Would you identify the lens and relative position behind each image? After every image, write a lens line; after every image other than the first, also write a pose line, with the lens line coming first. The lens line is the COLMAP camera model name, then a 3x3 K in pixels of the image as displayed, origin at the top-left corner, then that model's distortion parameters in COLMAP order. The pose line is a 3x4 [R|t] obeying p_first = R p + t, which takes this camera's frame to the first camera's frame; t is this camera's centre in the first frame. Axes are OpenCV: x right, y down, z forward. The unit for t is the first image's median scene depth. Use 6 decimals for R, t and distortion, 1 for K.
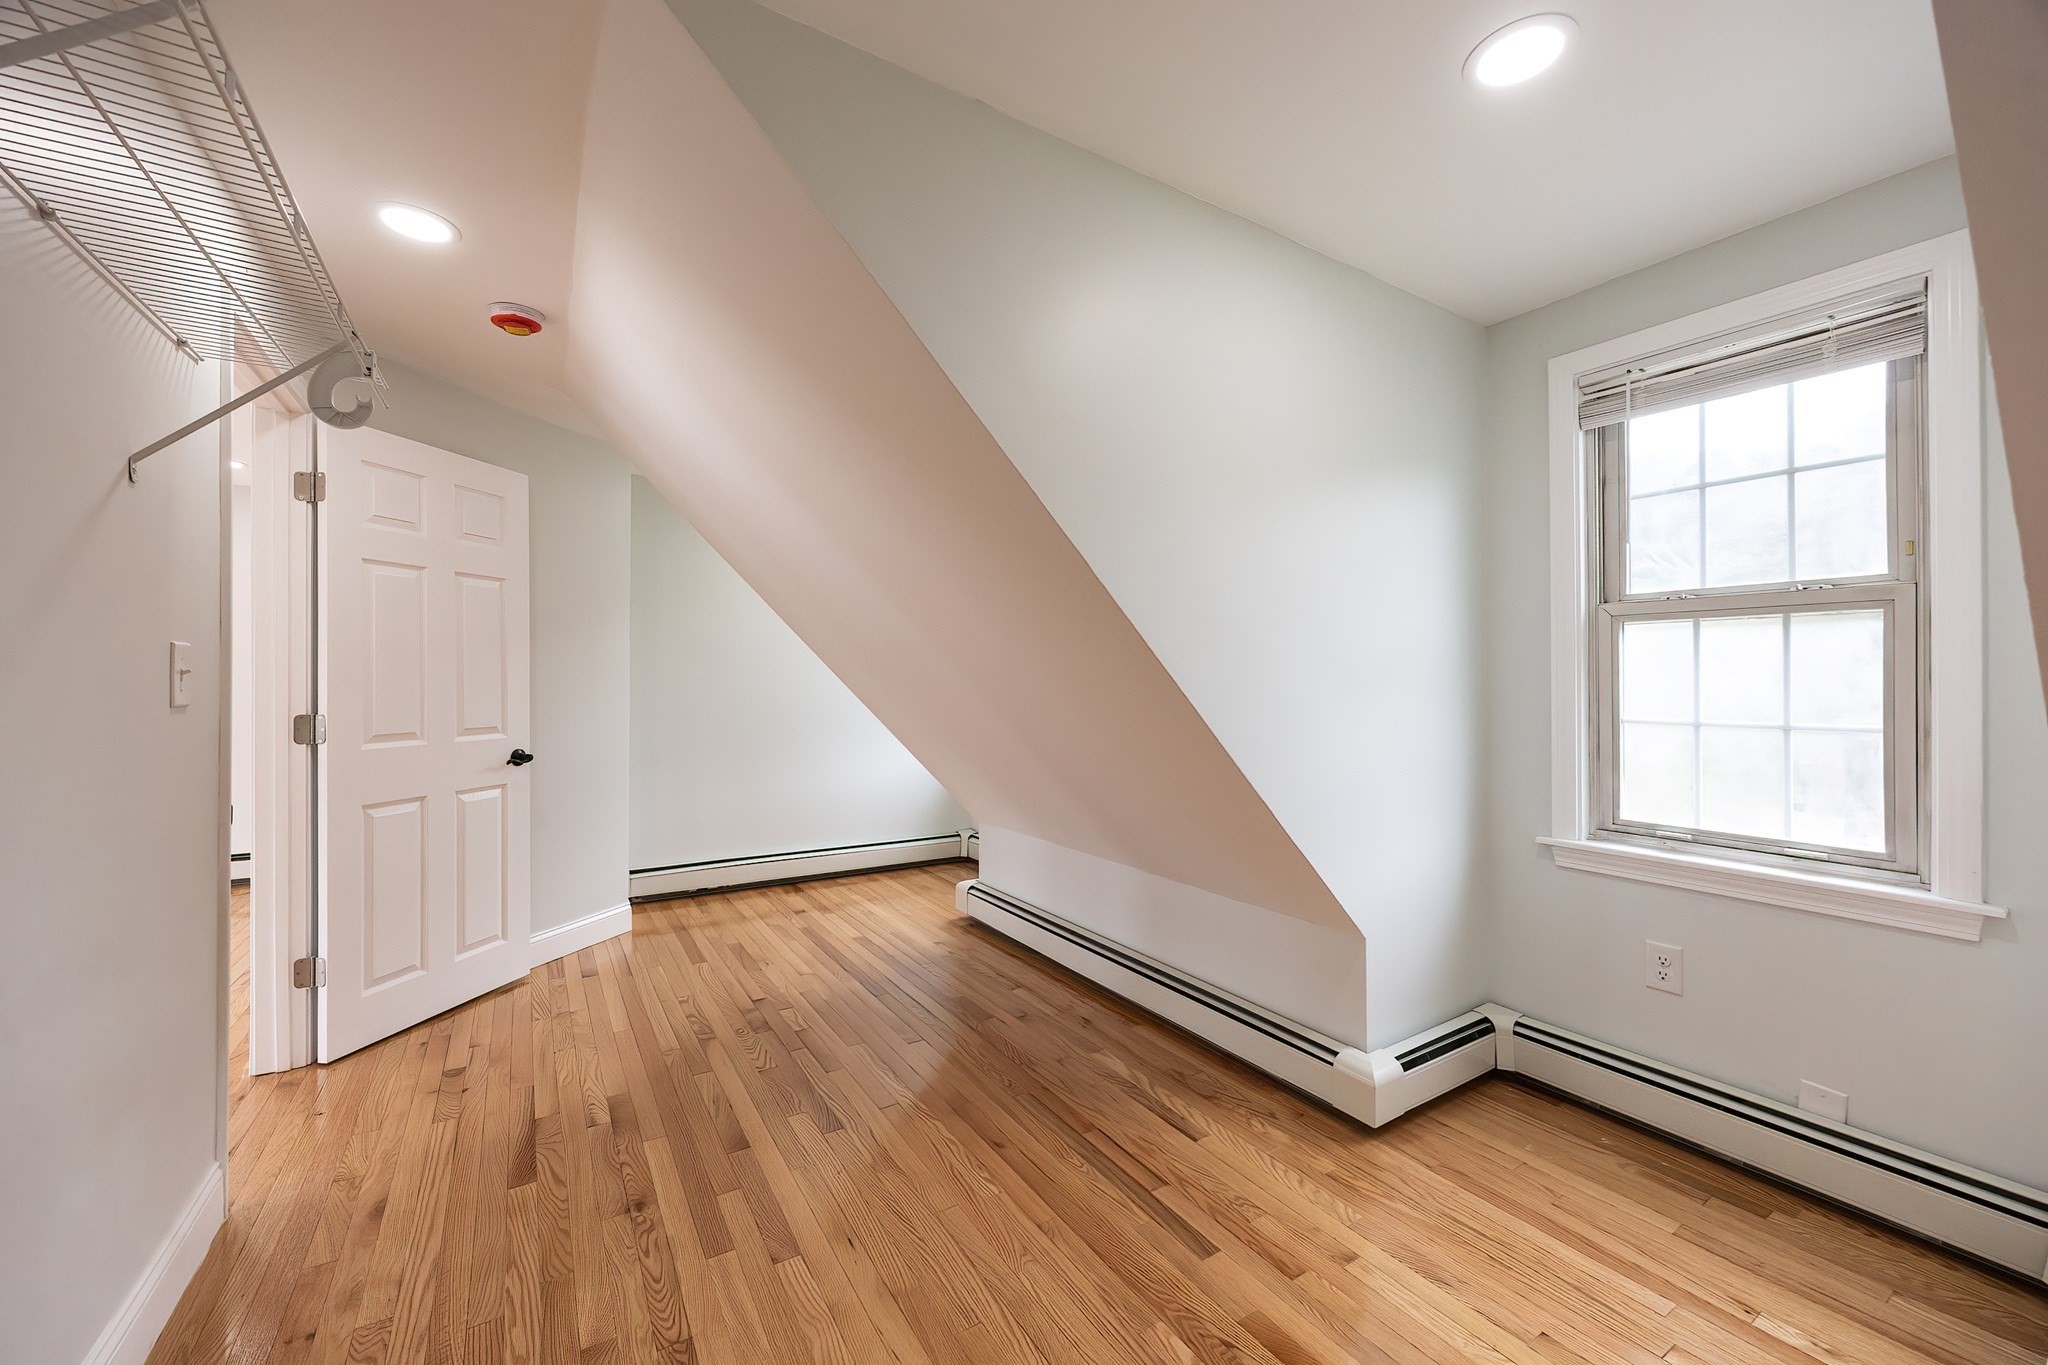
lens RADIAL K [[792.7, 0, 1027.5], [0, 792.7, 683.7], [0, 0, 1]] dist [-0.000951, 0.001329]
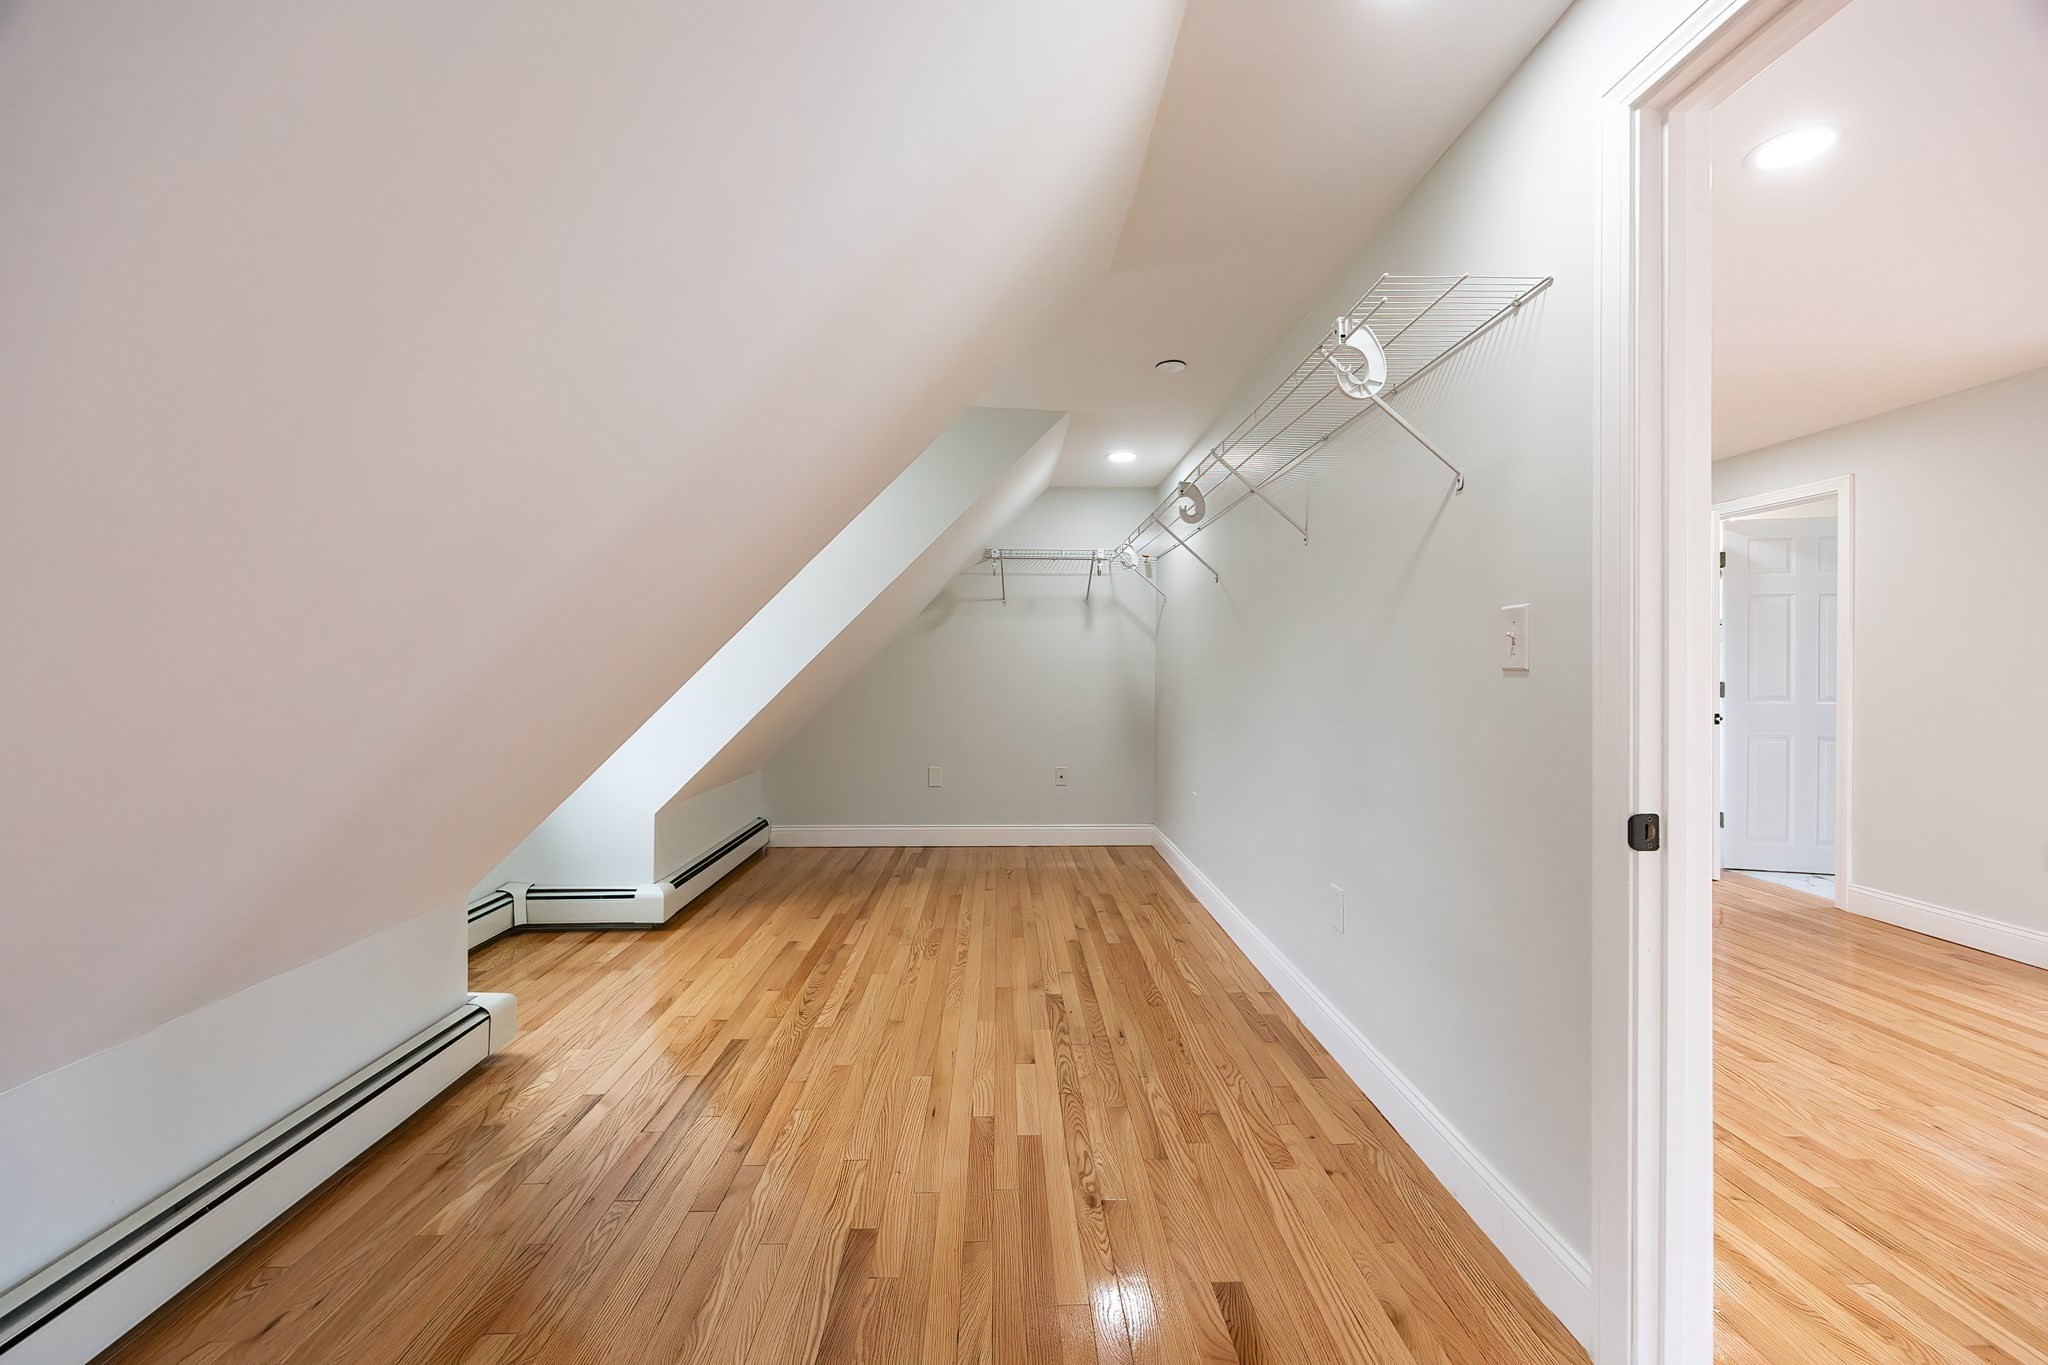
lens RADIAL K [[792.7, 0, 1025.2], [0, 792.7, 671.8], [0, 0, 1]] dist [-0.000951, 0.001329]
pose [[-0.863846, -0.005289, 0.503728, -0.876780], [-0.004671, 0.999986, 0.002488, 0.027415], [-0.503734, -0.000204, -0.863859, 1.823720]]
